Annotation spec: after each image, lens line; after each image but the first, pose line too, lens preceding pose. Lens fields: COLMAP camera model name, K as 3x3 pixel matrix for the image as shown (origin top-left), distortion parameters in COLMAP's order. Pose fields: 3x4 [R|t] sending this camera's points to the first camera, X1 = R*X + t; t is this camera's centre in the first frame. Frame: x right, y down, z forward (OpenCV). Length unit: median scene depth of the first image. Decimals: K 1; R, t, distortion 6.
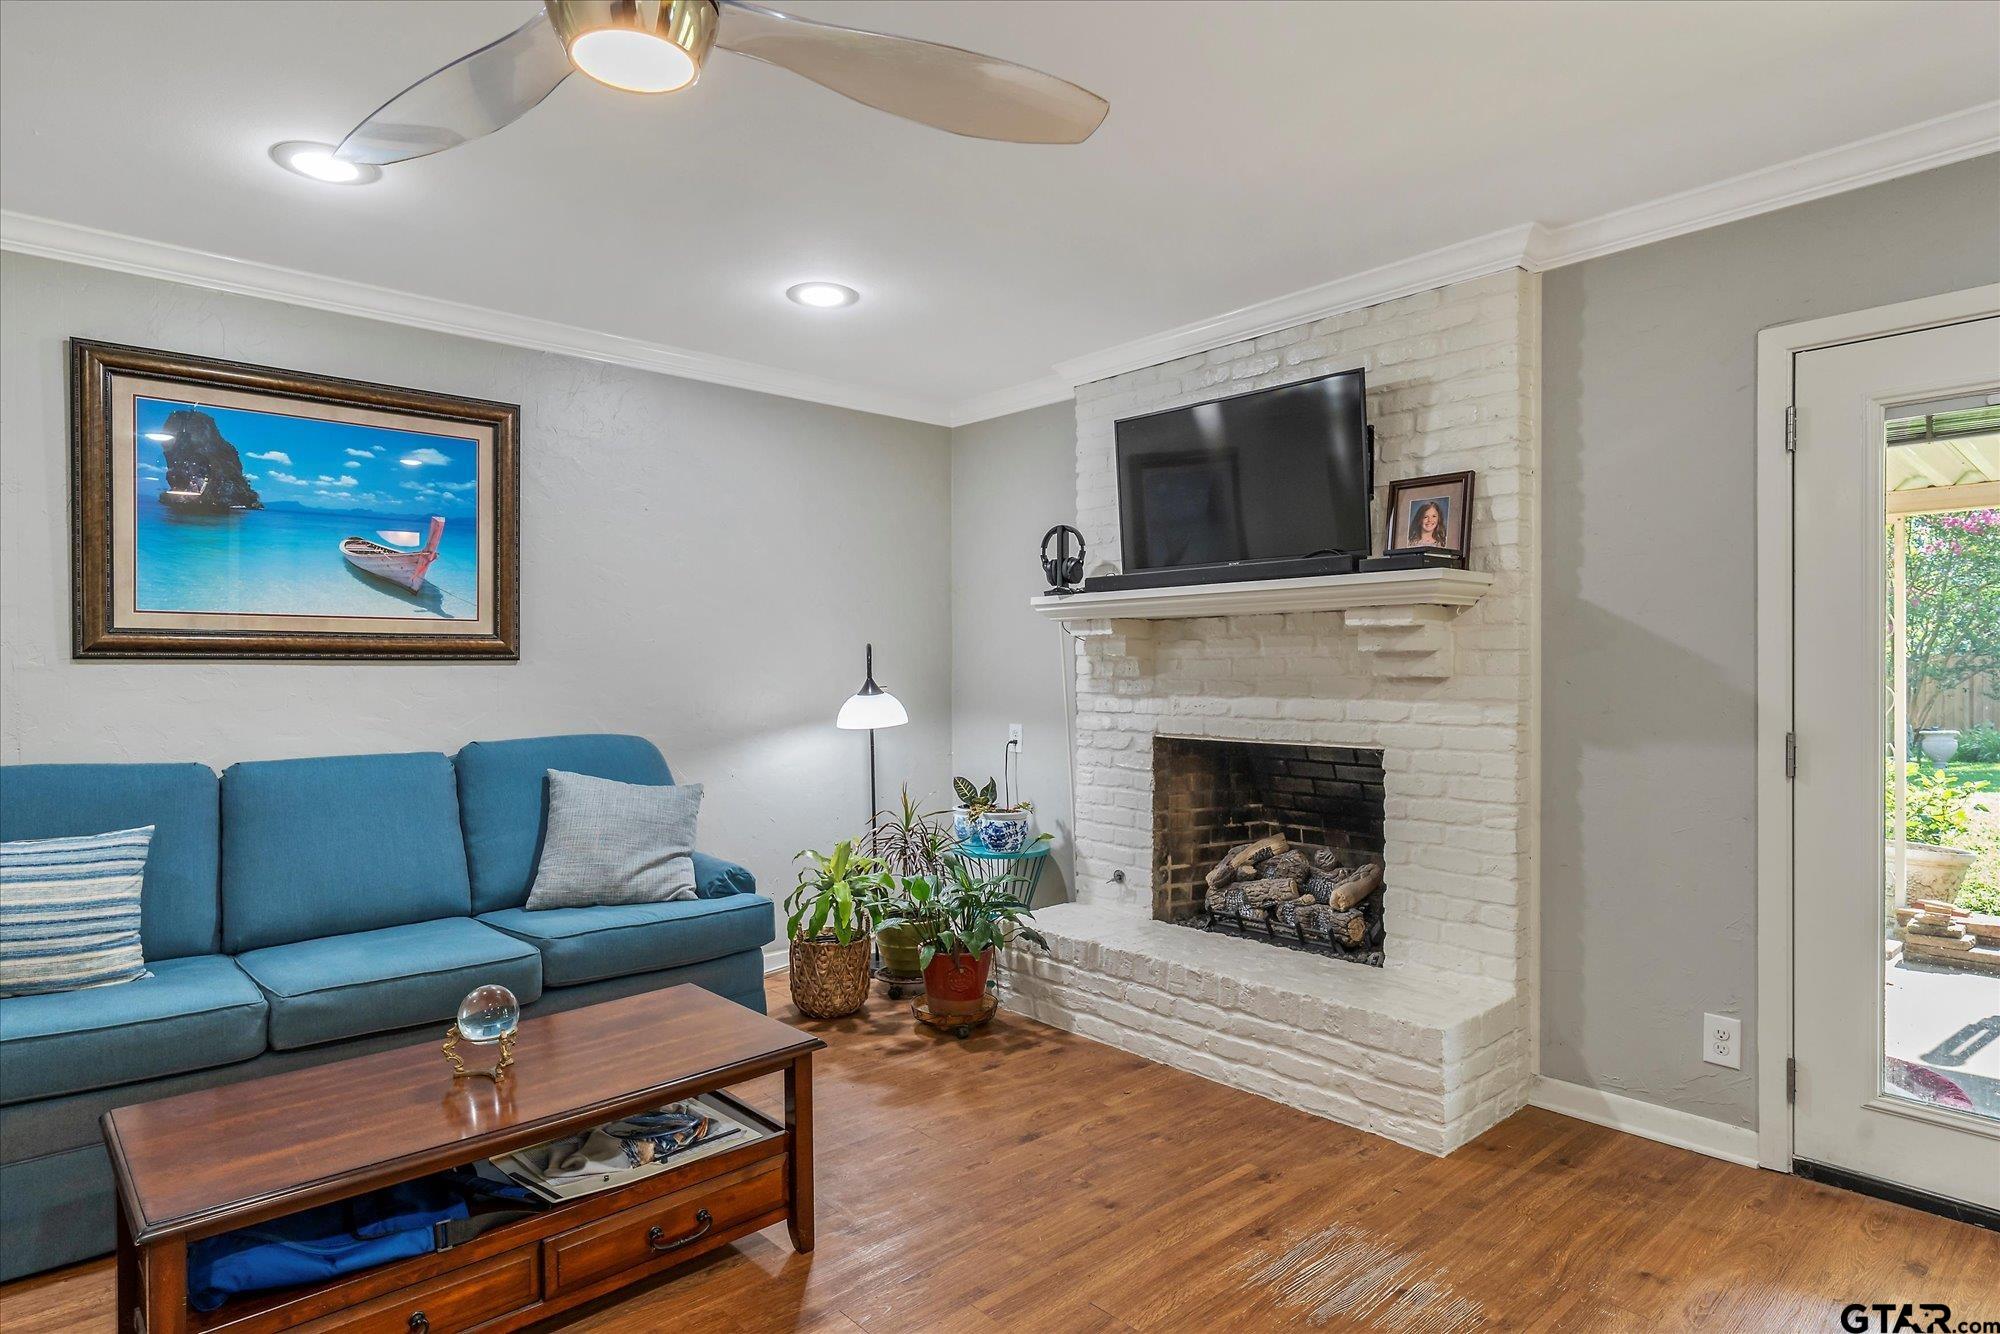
lens RADIAL K [[1087.4, 0, 1000.7], [0, 1087.4, 669.3], [0, 0, 1]] dist [0.001352, 0.005622]
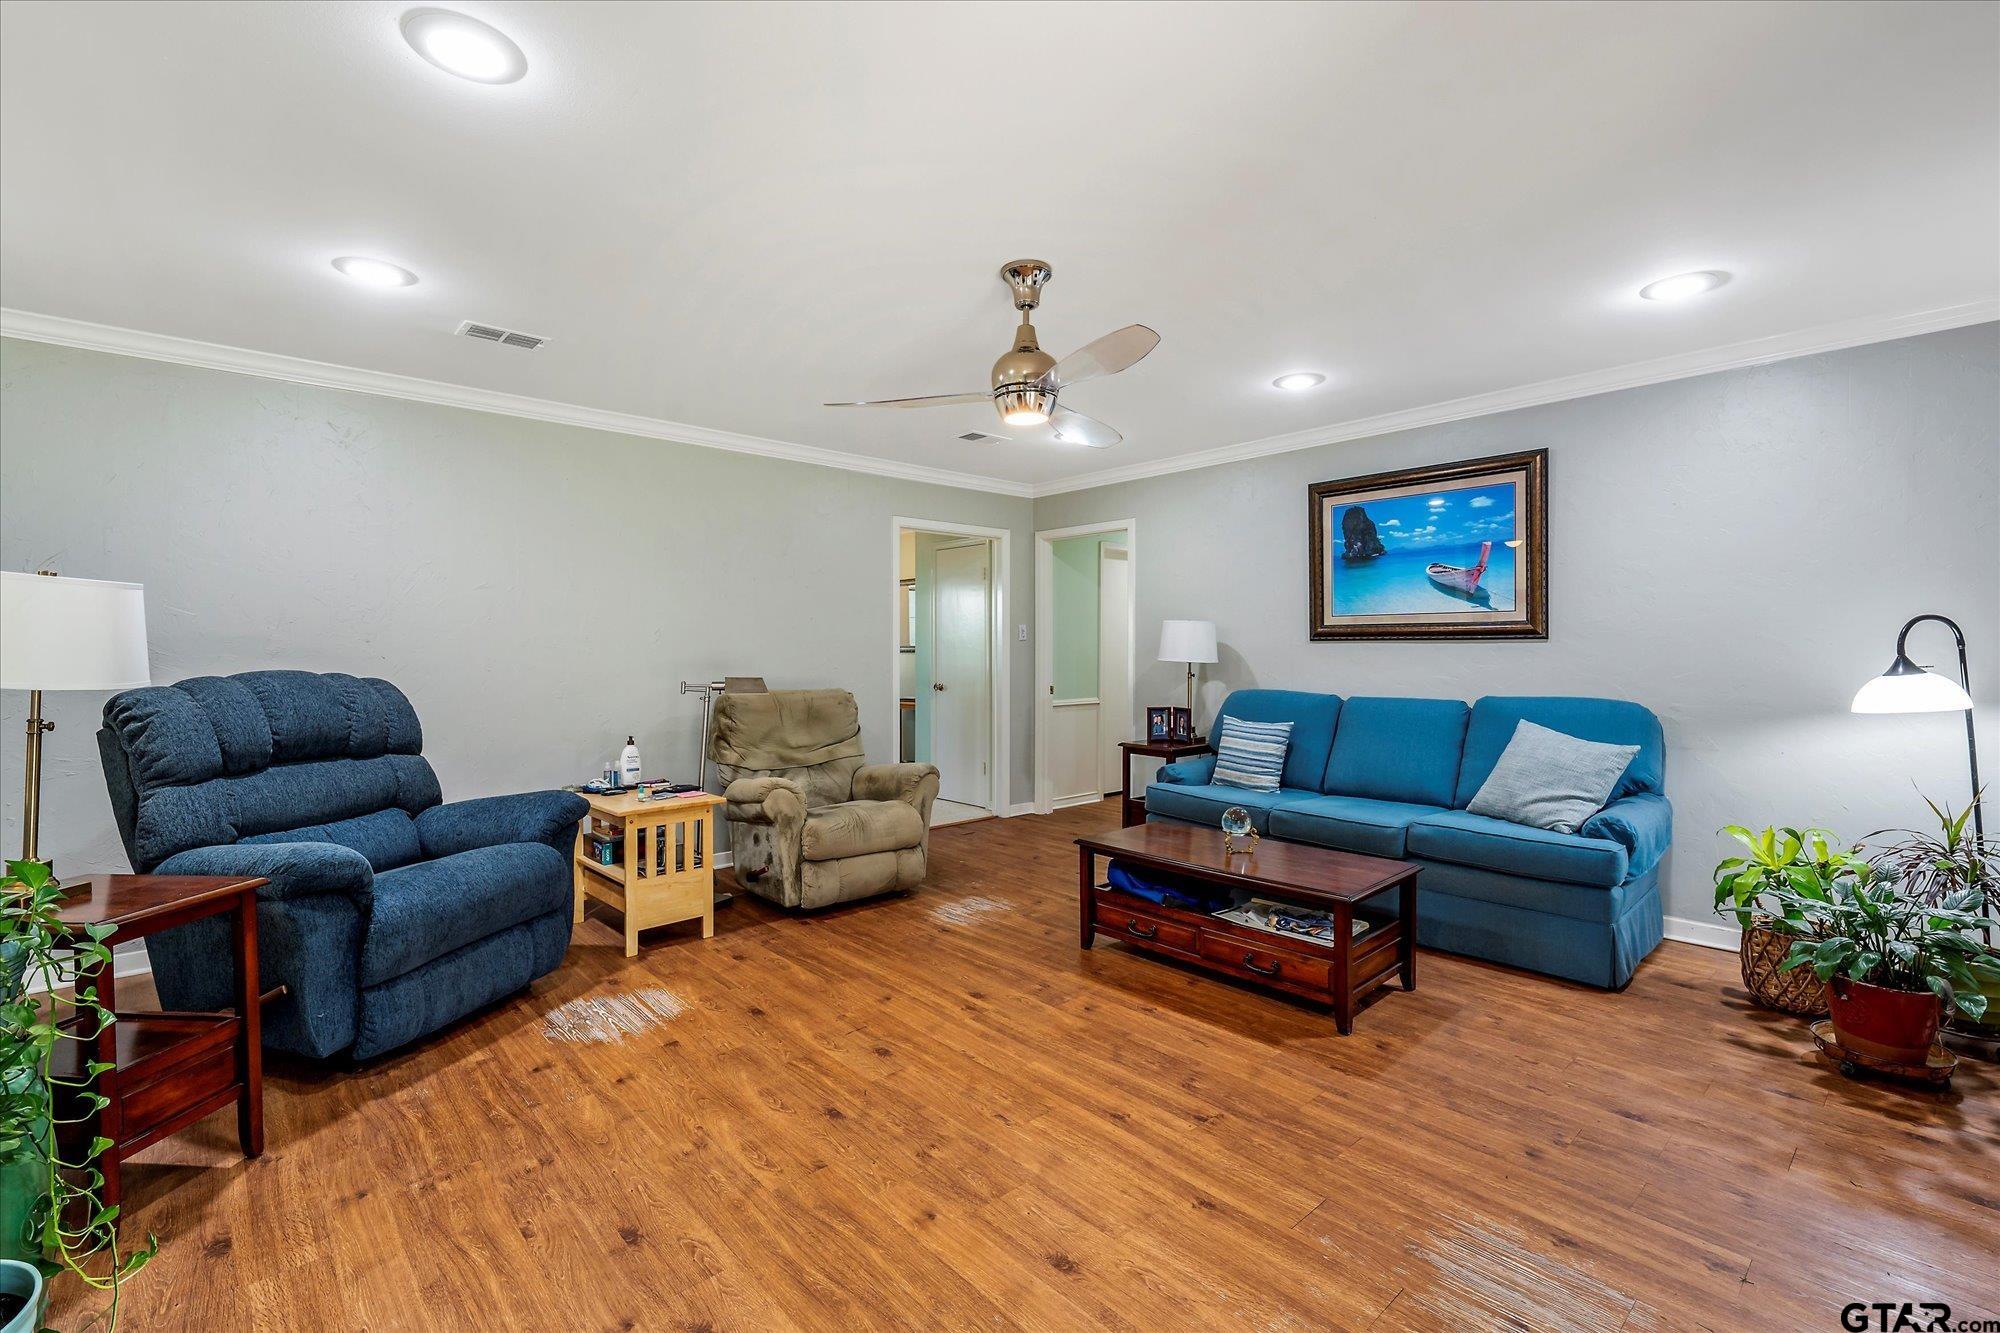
lens RADIAL K [[892.0, 0, 999.2], [0, 892.0, 652.8], [0, 0, 1]] dist [-0.002757, -0.000315]
pose [[-0.002624, 0.008104, -0.999964, 0.714485], [0.003269, 0.999962, 0.008095, -0.002505], [0.999991, -0.003247, -0.002650, 0.360692]]
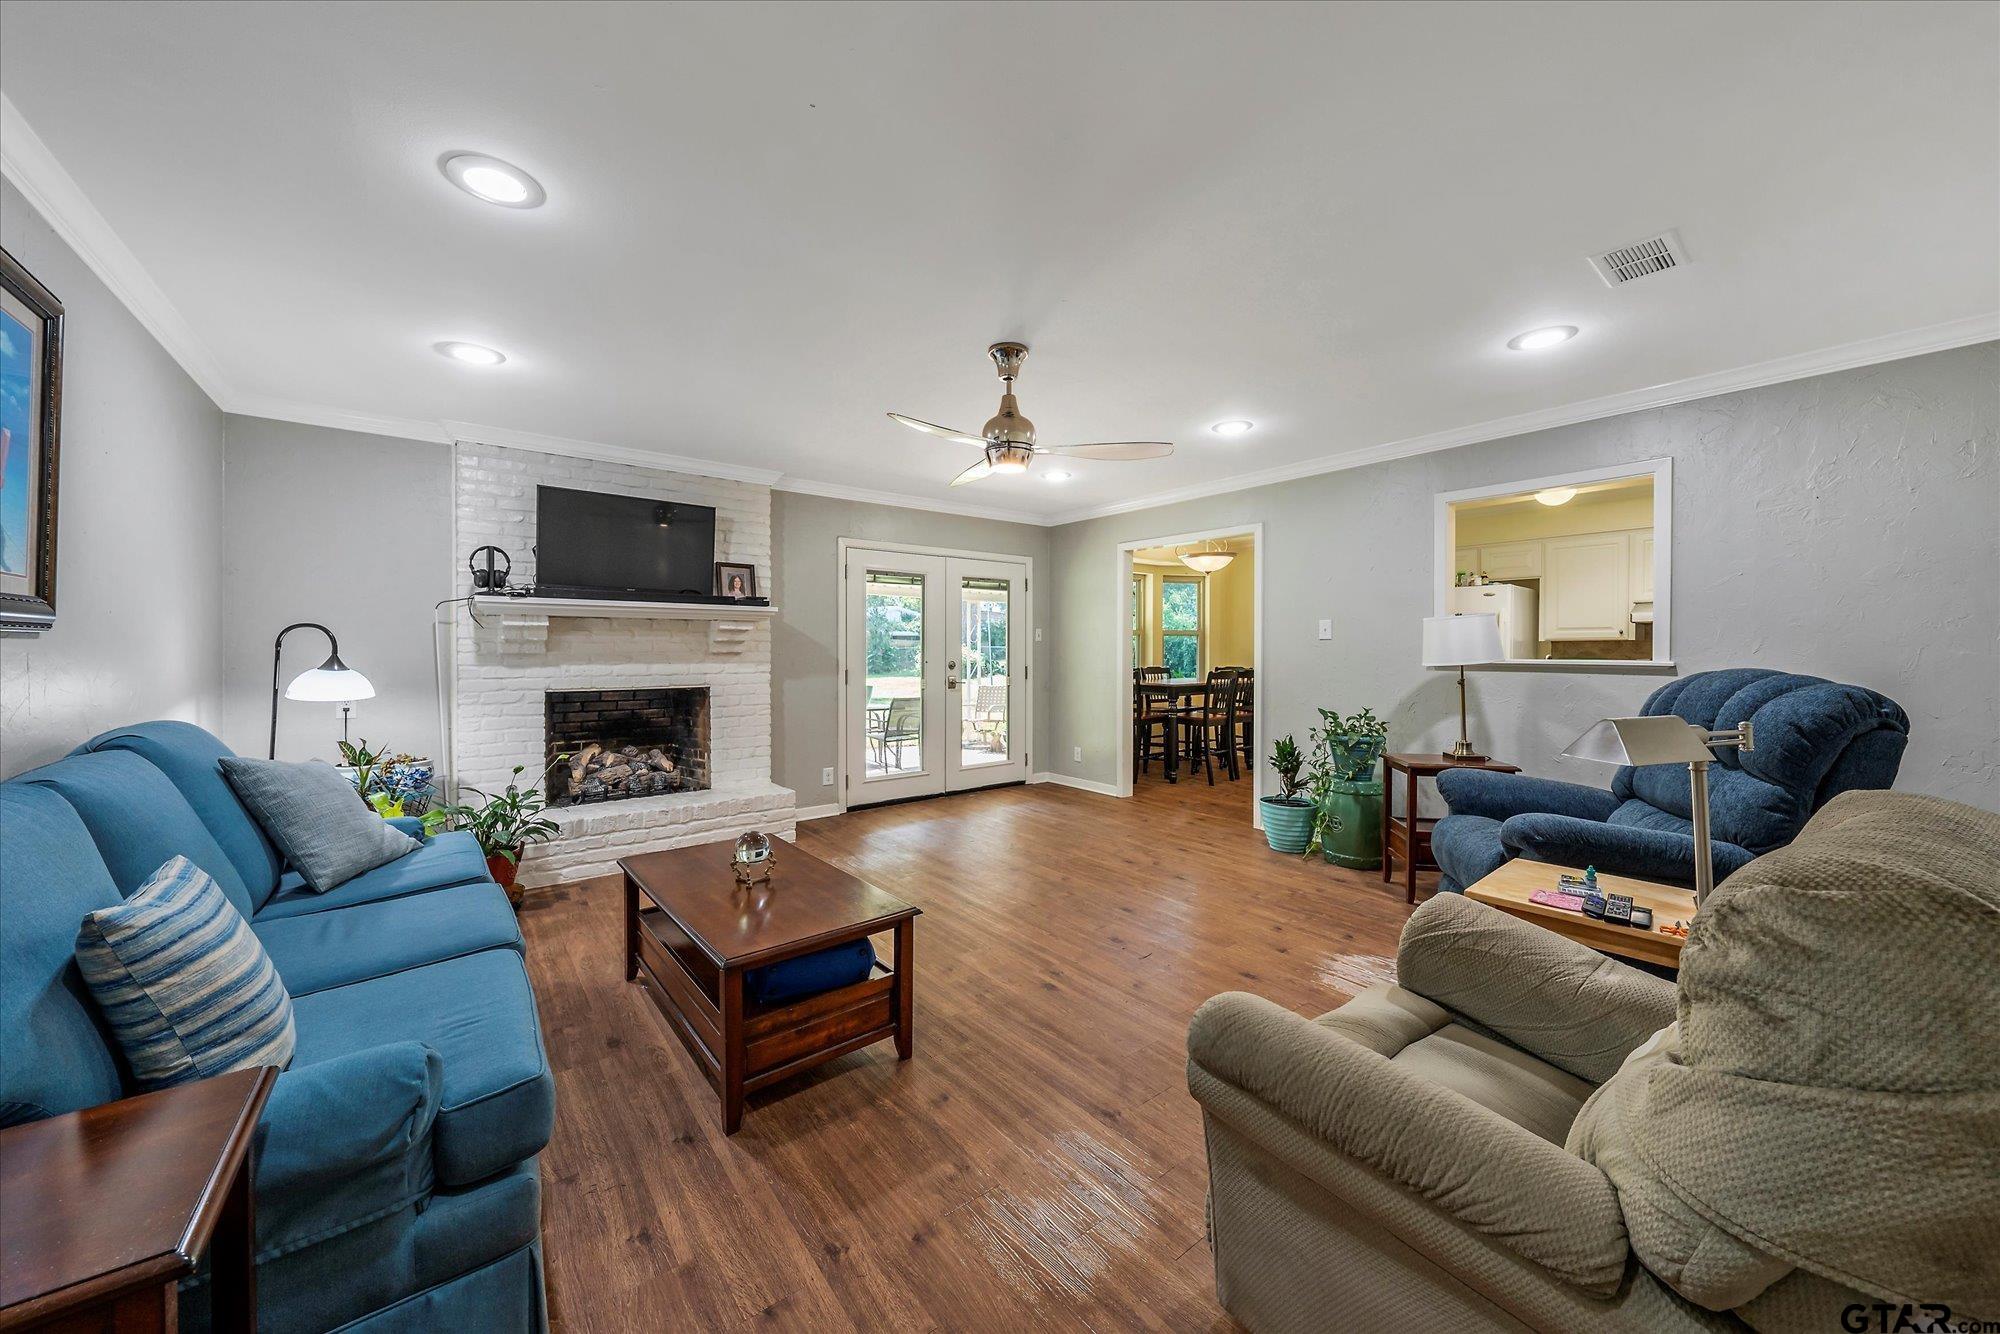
lens RADIAL K [[696.2, 0, 998.6], [0, 696.2, 652.5], [0, 0, 1]] dist [0.000876, 0.000004]
pose [[0.076775, -0.002398, 0.997046, -0.957434], [-0.001294, 0.999996, 0.002505, 0.002990], [-0.997048, -0.001482, 0.076771, 0.332187]]
